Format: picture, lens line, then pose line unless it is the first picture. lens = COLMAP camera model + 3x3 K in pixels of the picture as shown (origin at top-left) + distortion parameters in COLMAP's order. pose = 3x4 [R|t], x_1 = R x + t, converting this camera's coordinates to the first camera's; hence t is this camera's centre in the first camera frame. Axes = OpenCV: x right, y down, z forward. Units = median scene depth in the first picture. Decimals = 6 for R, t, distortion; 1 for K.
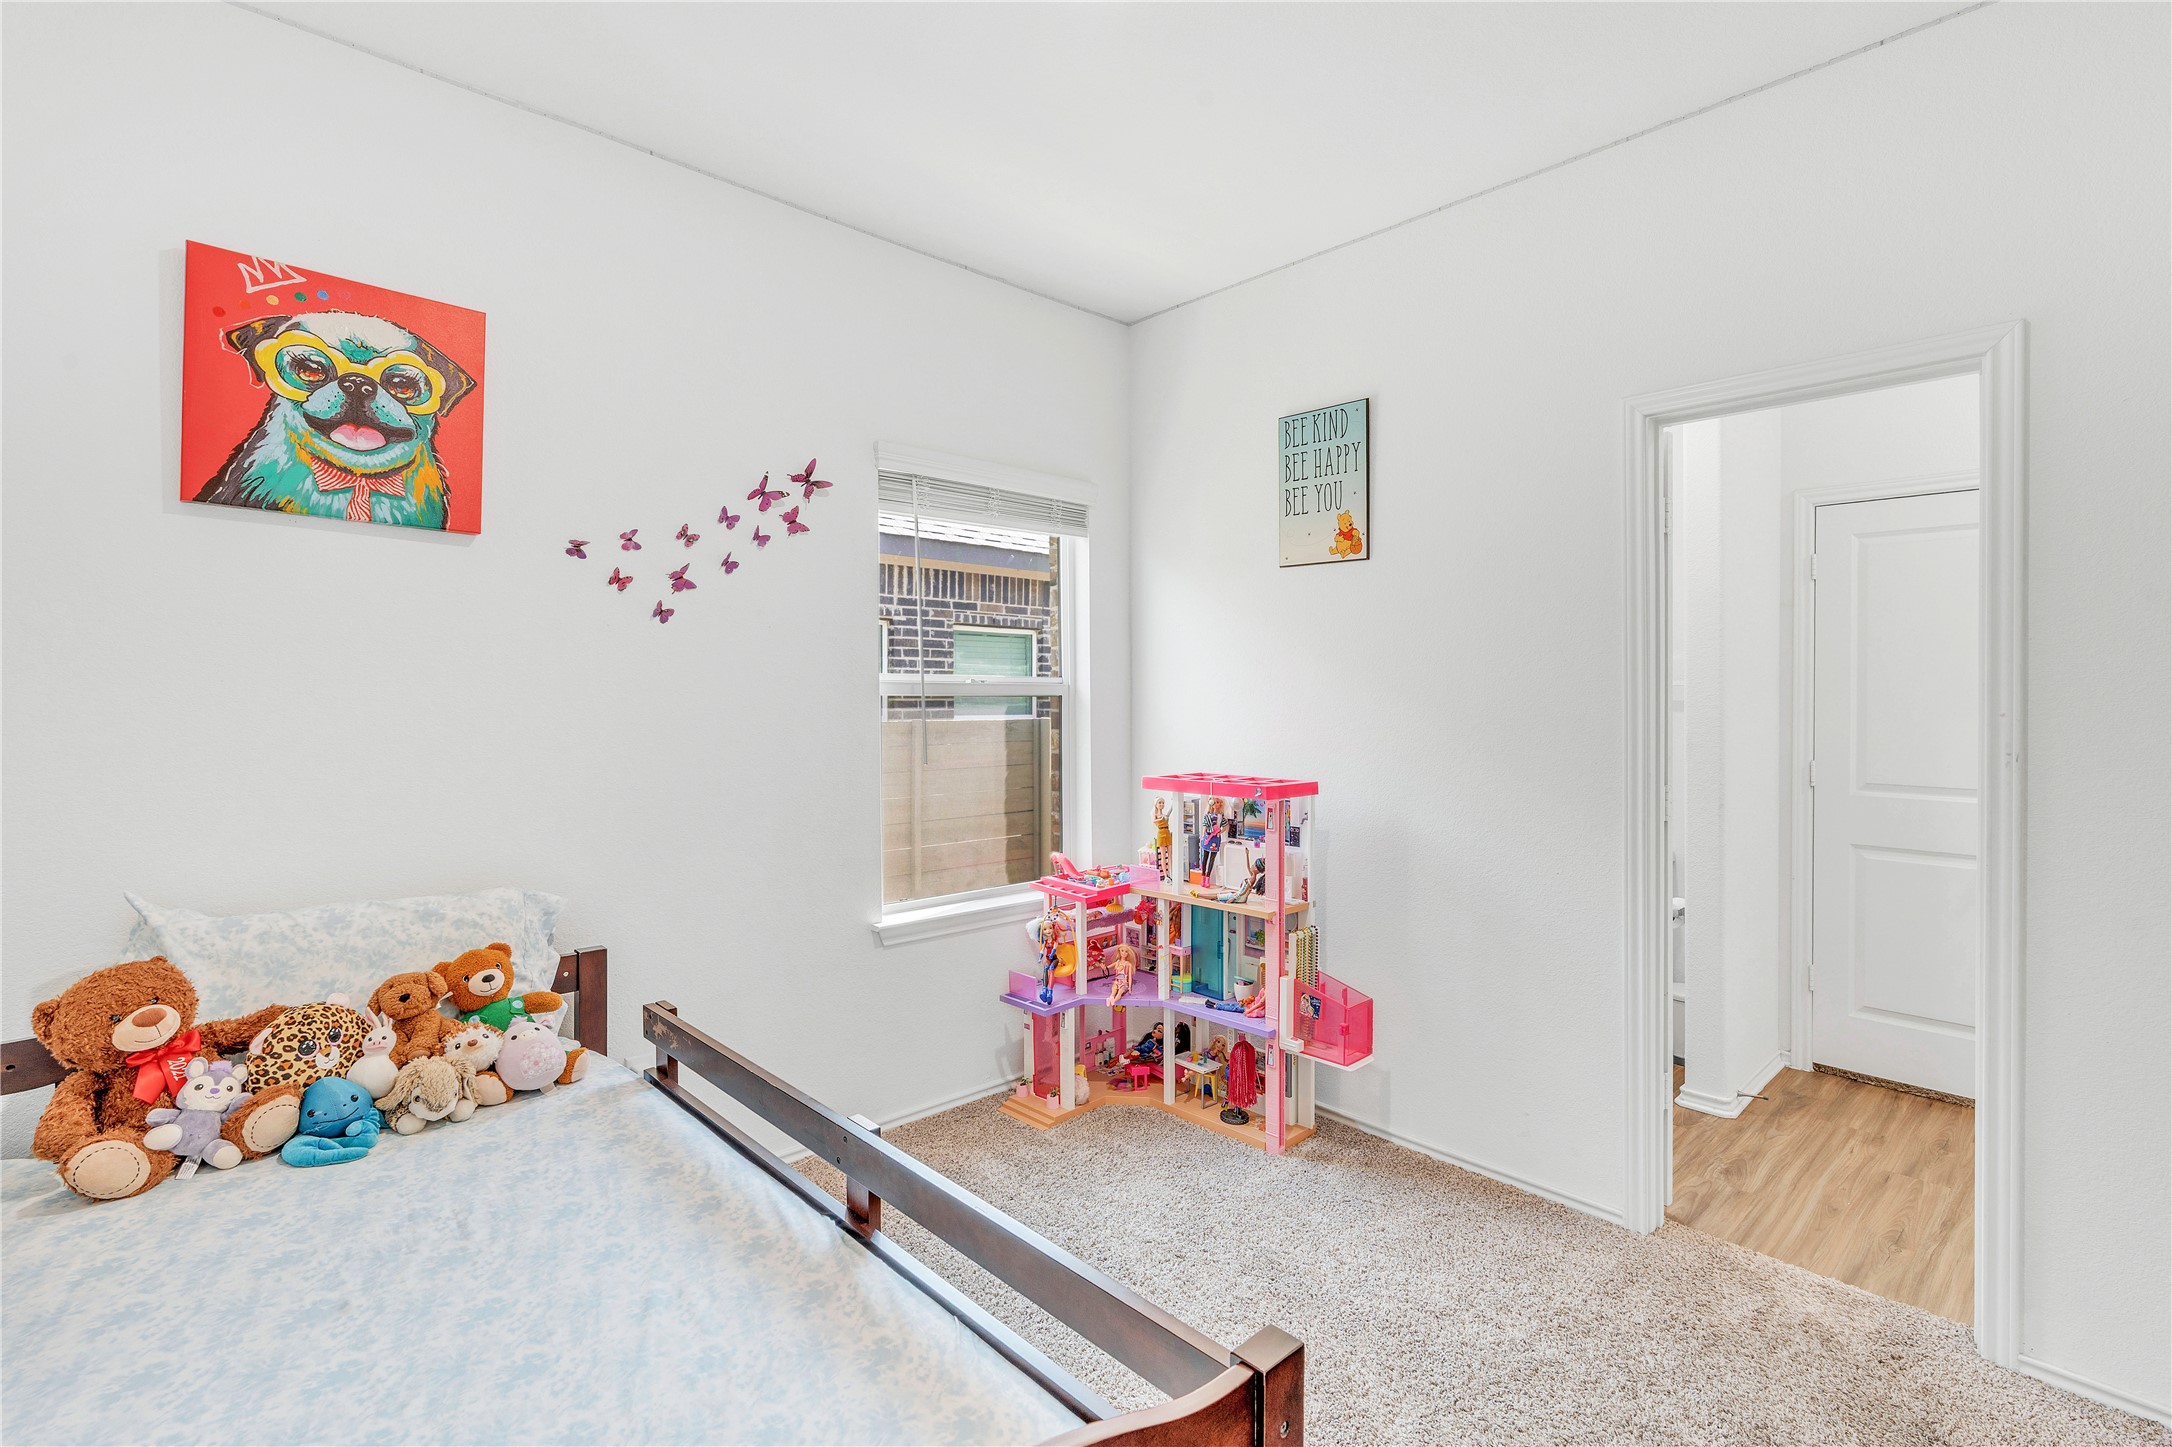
lens RADIAL K [[980.1, 0, 1086.0], [0, 980.1, 723.5], [0, 0, 1]] dist [-0.000343, -0.000033]
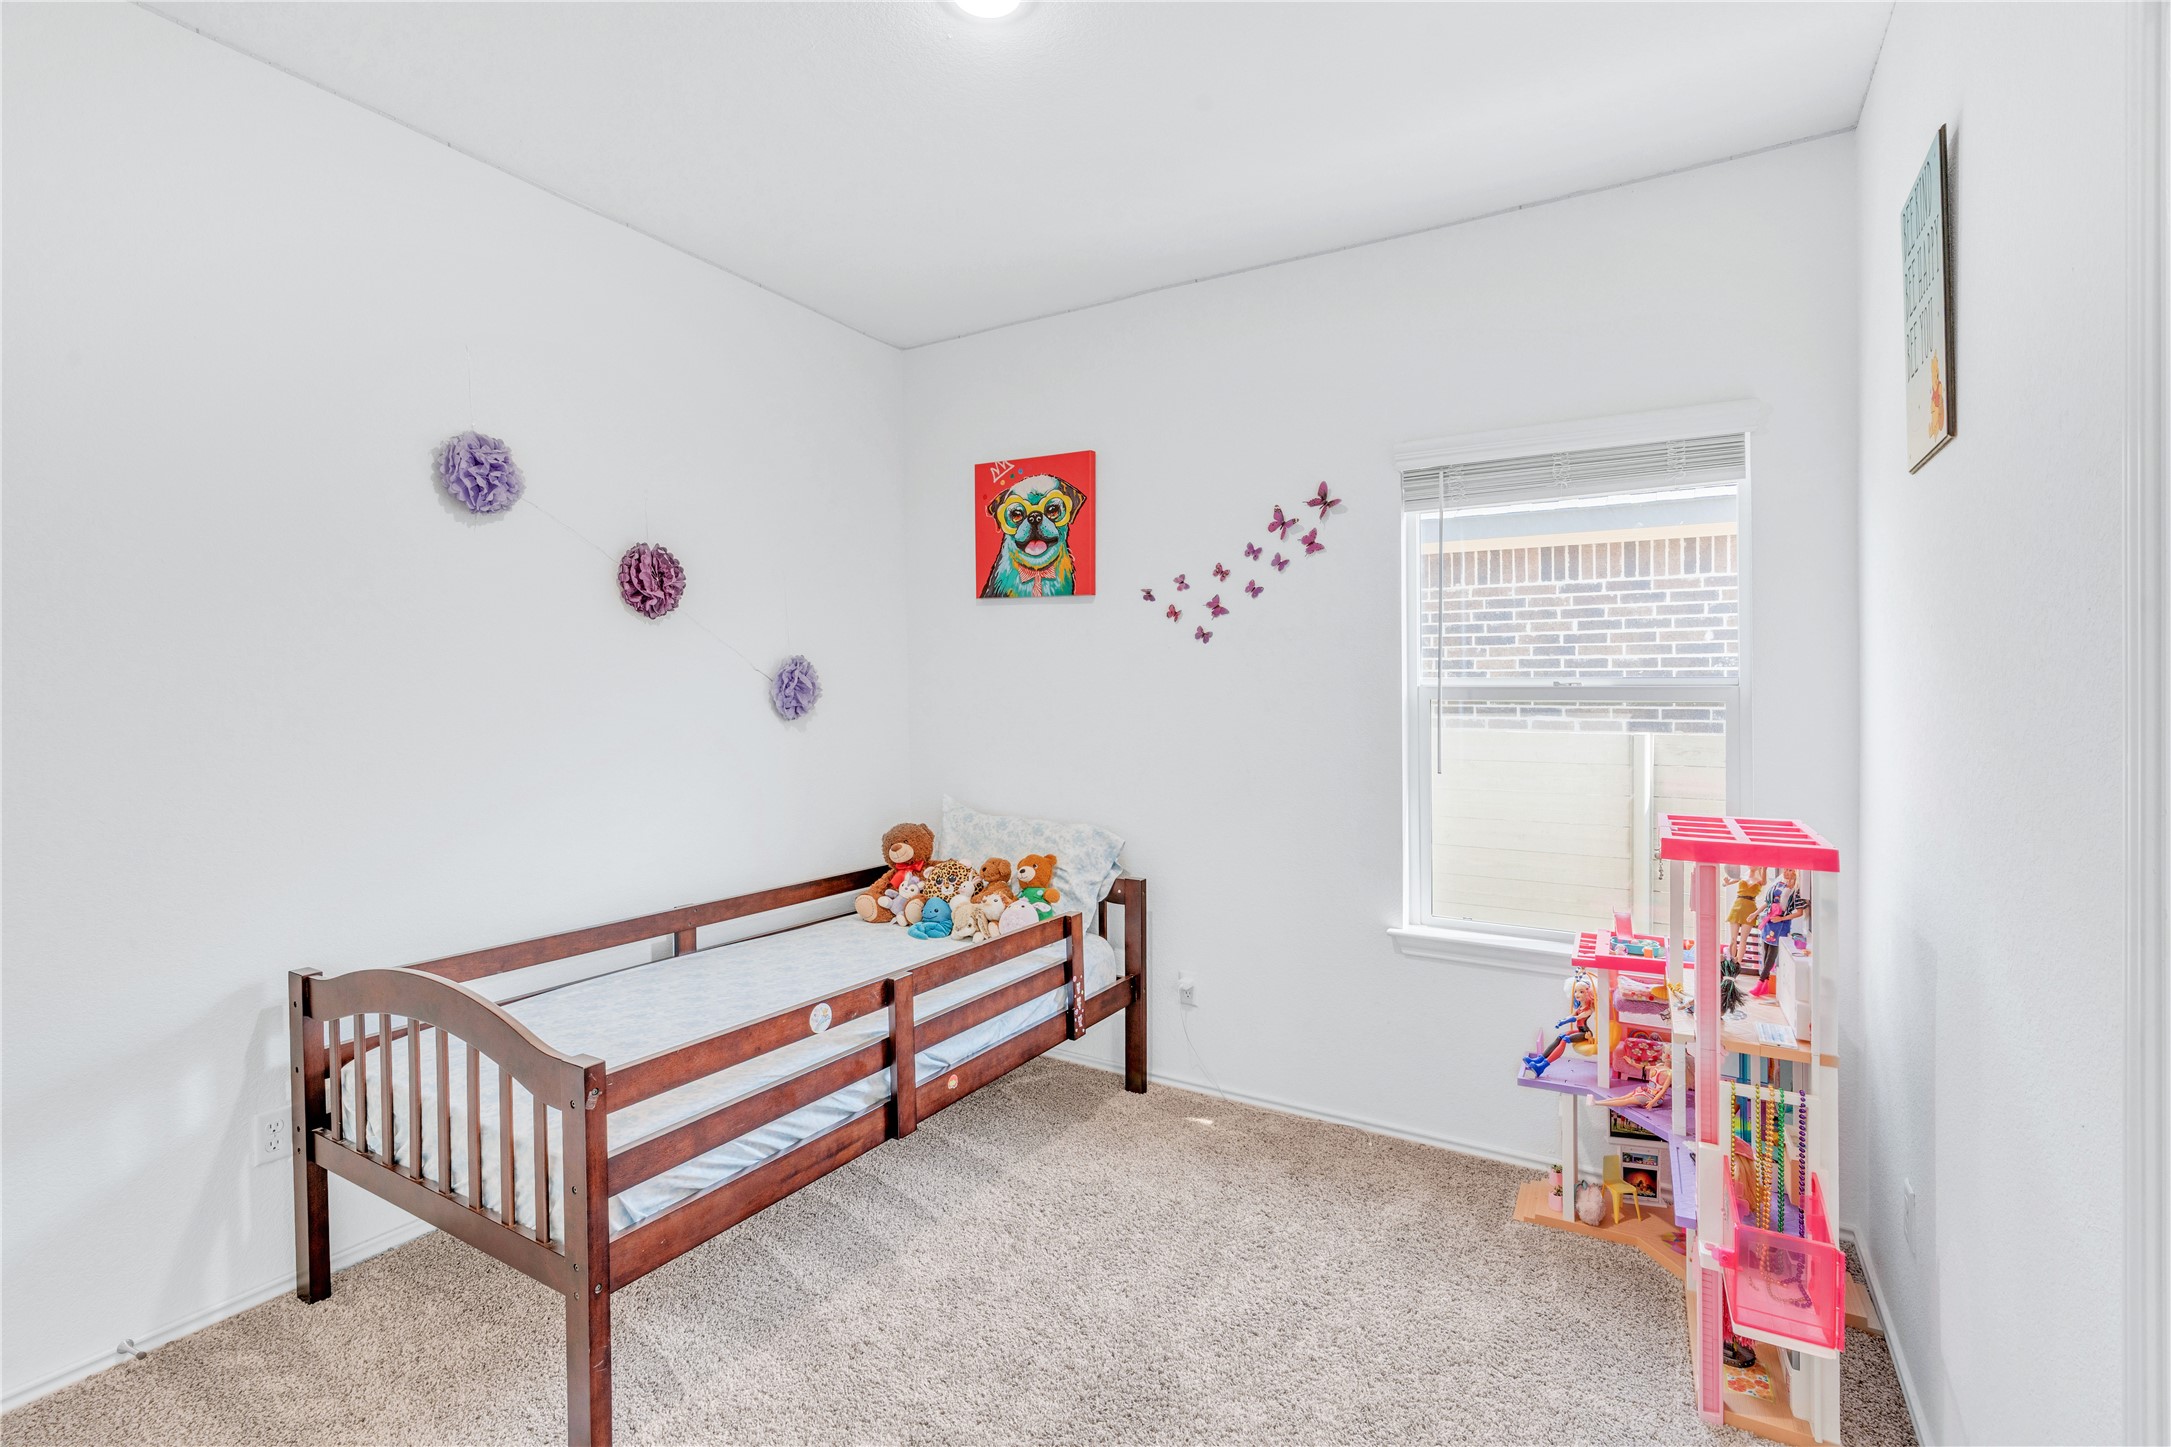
lens RADIAL K [[979.7, 0, 1085.5], [0, 979.7, 723.5], [0, 0, 1]] dist [-0.000343, -0.000033]
pose [[0.296421, 0.040777, -0.954187, 0.909674], [-0.018938, 0.999143, 0.036815, -0.048860], [0.954870, 0.007158, 0.296939, 0.563368]]
